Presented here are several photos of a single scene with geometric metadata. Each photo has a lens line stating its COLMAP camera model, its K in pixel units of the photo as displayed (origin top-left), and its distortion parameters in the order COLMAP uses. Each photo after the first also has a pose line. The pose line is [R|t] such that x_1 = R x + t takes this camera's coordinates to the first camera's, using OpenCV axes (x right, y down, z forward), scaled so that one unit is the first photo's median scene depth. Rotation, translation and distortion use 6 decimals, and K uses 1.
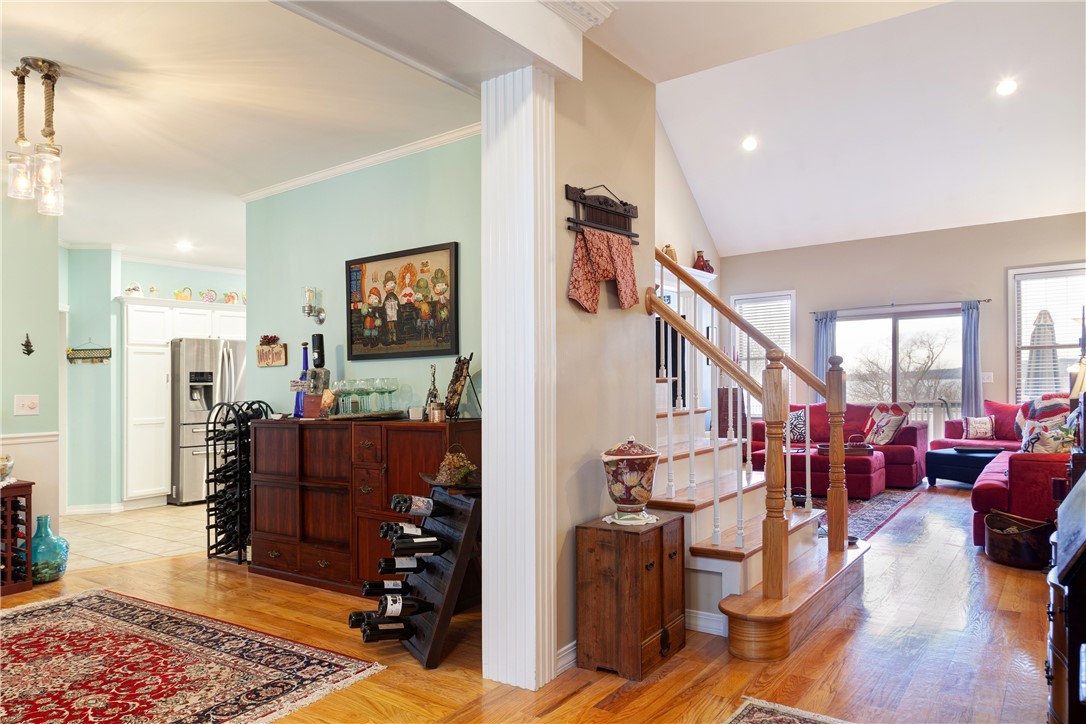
lens RADIAL K [[722.8, 0, 553.8], [0, 722.8, 357.3], [0, 0, 1]] dist [0.007873, -0.002554]
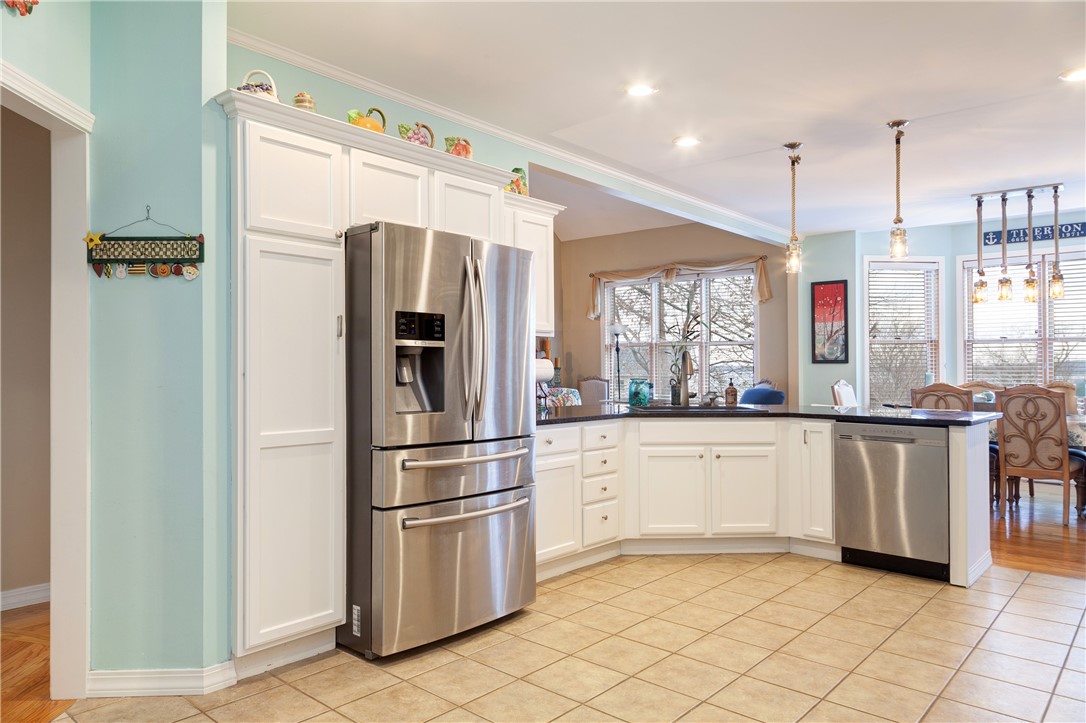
lens RADIAL K [[722.8, 0, 538.3], [0, 722.8, 370.9], [0, 0, 1]] dist [0.007873, -0.002554]
pose [[0.994461, 0.024257, -0.102264, -0.576035], [-0.020074, 0.998927, 0.041744, 0.051233], [0.103167, -0.039460, 0.993881, 0.930128]]
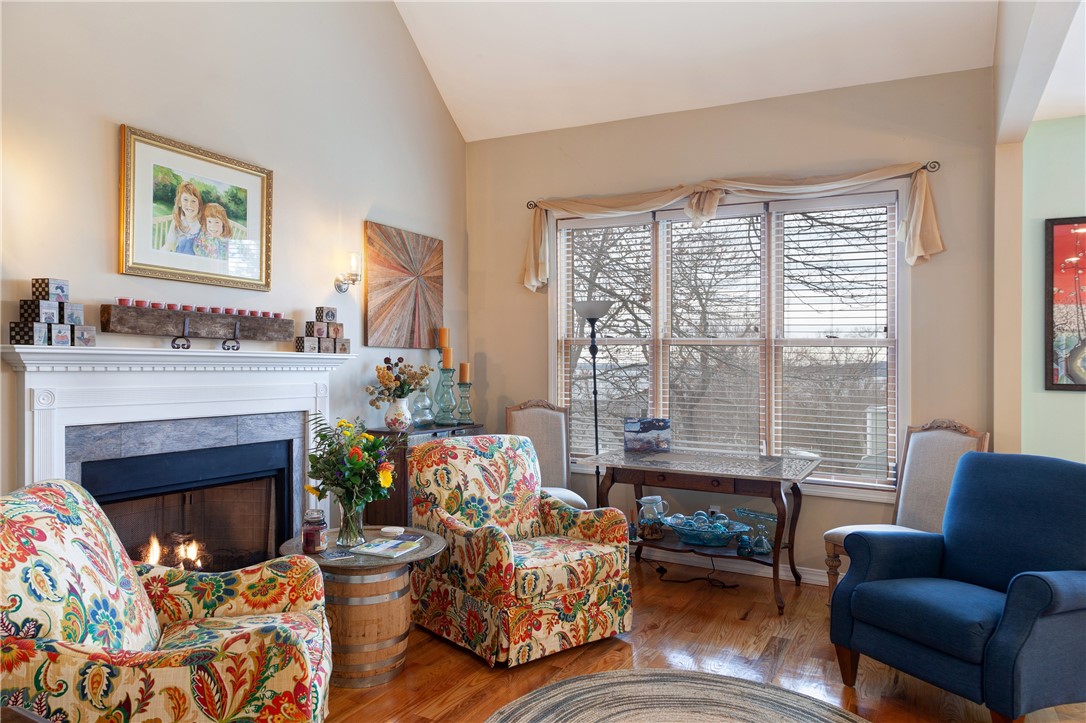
lens RADIAL K [[722.8, 0, 535.9], [0, 722.8, 356.4], [0, 0, 1]] dist [0.007873, -0.002554]
pose [[0.990516, 0.043324, 0.130388, -0.765637], [-0.046594, 0.998669, 0.022128, 0.061957], [-0.129256, -0.027993, 0.991216, 1.924151]]
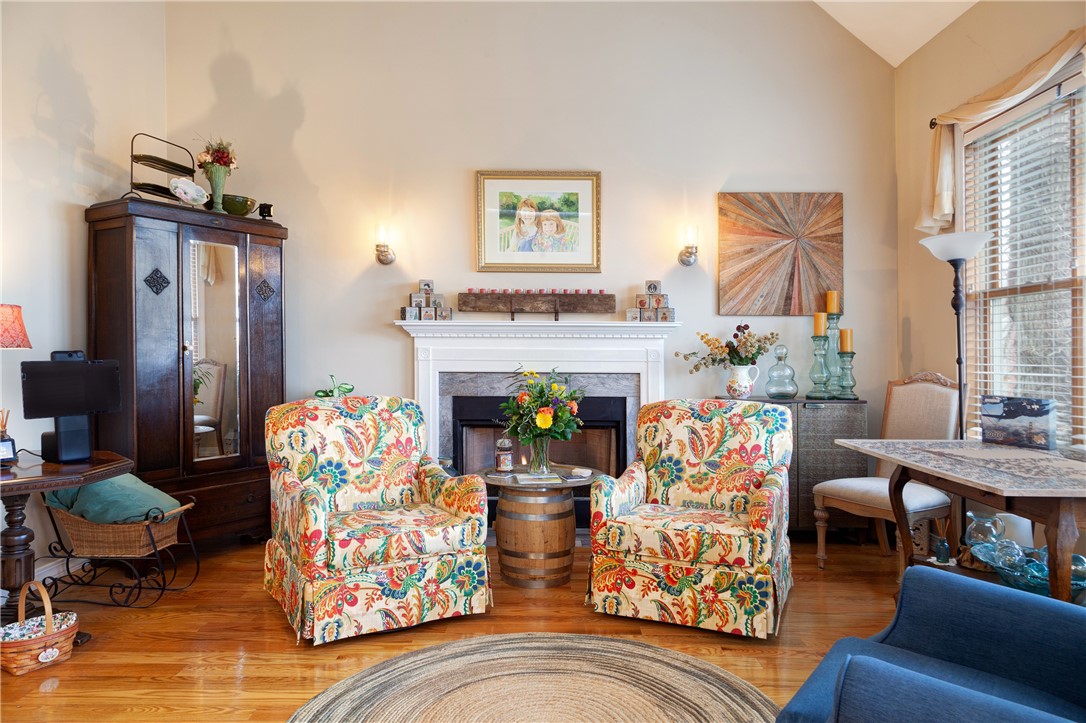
lens RADIAL K [[722.8, 0, 553.7], [0, 722.8, 359.4], [0, 0, 1]] dist [0.007873, -0.002554]
pose [[0.581529, 0.038107, -0.812632, -0.218488], [0.007689, 0.998600, 0.052330, 0.086022], [0.813489, -0.036680, 0.580422, 2.136484]]
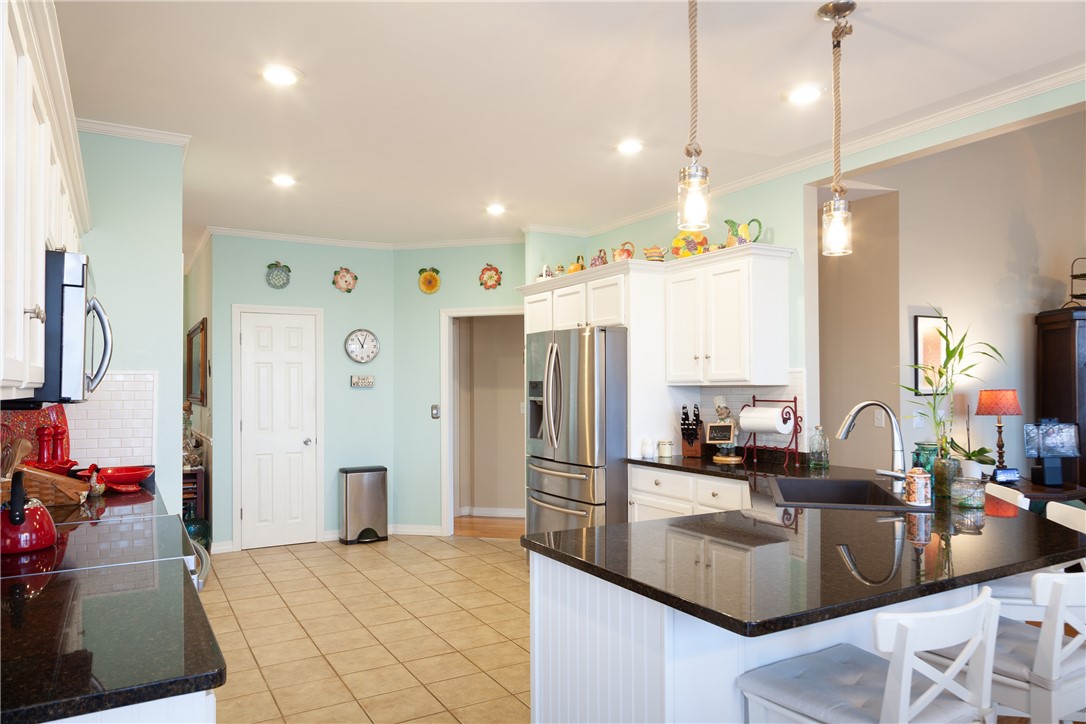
lens RADIAL K [[722.8, 0, 549.6], [0, 722.8, 399.8], [0, 0, 1]] dist [0.007873, -0.002554]
pose [[-0.418109, 0.029743, -0.907910, 0.203671], [0.042959, 0.998993, 0.012944, 0.044544], [0.907381, -0.033591, -0.418965, 1.965942]]
